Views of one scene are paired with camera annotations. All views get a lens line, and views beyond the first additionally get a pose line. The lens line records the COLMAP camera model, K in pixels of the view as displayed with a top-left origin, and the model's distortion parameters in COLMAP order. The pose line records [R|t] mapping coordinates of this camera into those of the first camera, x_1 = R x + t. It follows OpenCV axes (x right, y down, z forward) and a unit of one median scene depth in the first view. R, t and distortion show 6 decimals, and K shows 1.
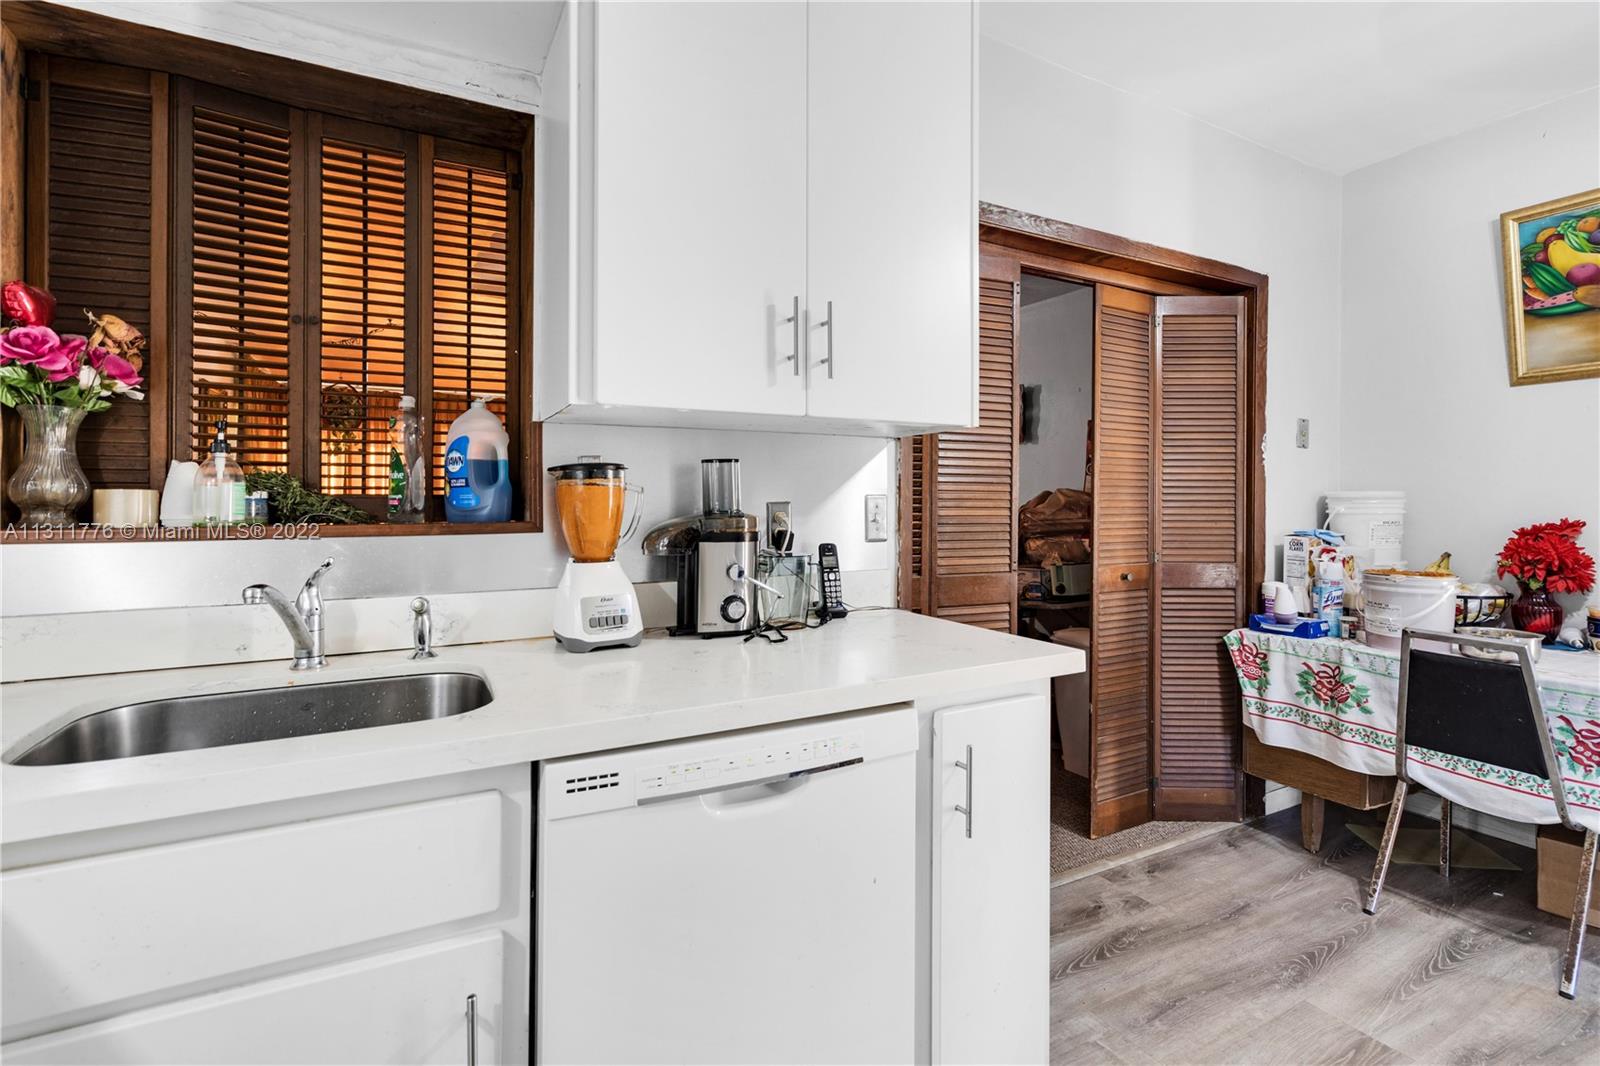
lens RADIAL K [[750.8, 0, 794.8], [0, 750.8, 498.9], [0, 0, 1]] dist [-0.002018, -0.000841]
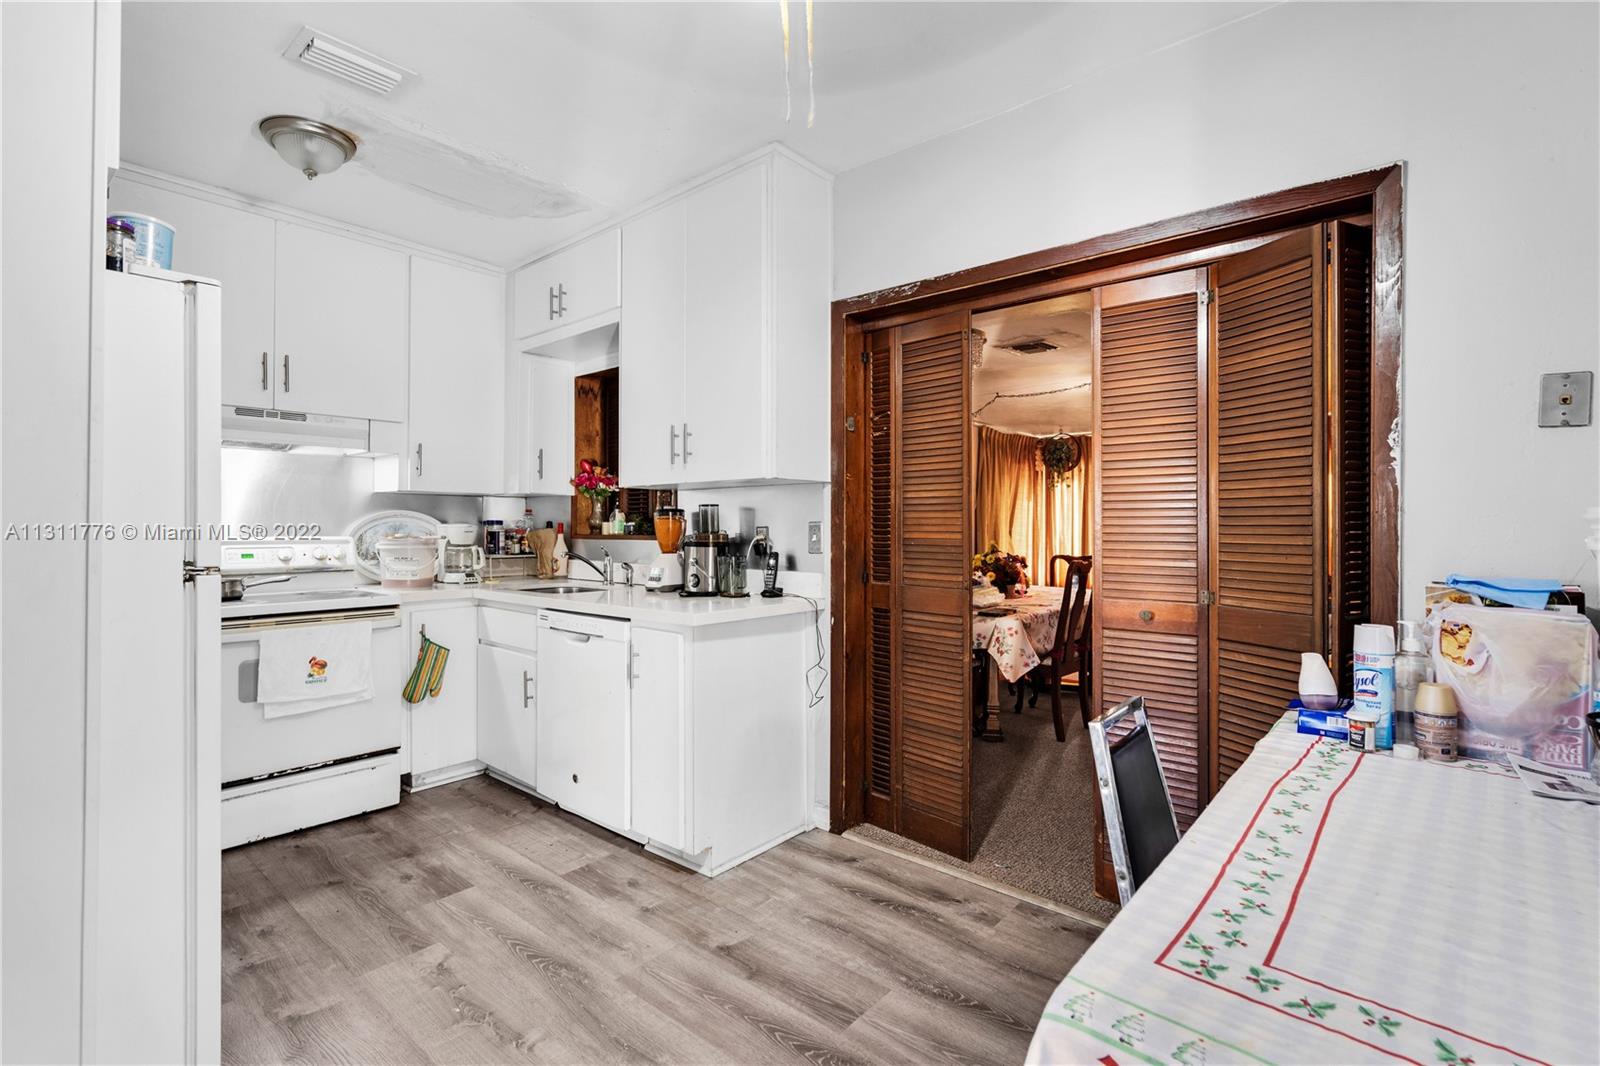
lens RADIAL K [[747.2, 0, 791.2], [0, 747.2, 520.9], [0, 0, 1]] dist [0.000694, 0.000863]
pose [[0.346773, -0.005233, -0.937935, 1.355923], [0.002914, 0.999986, -0.004502, -0.000322], [0.937945, -0.001172, 0.346783, 0.407590]]
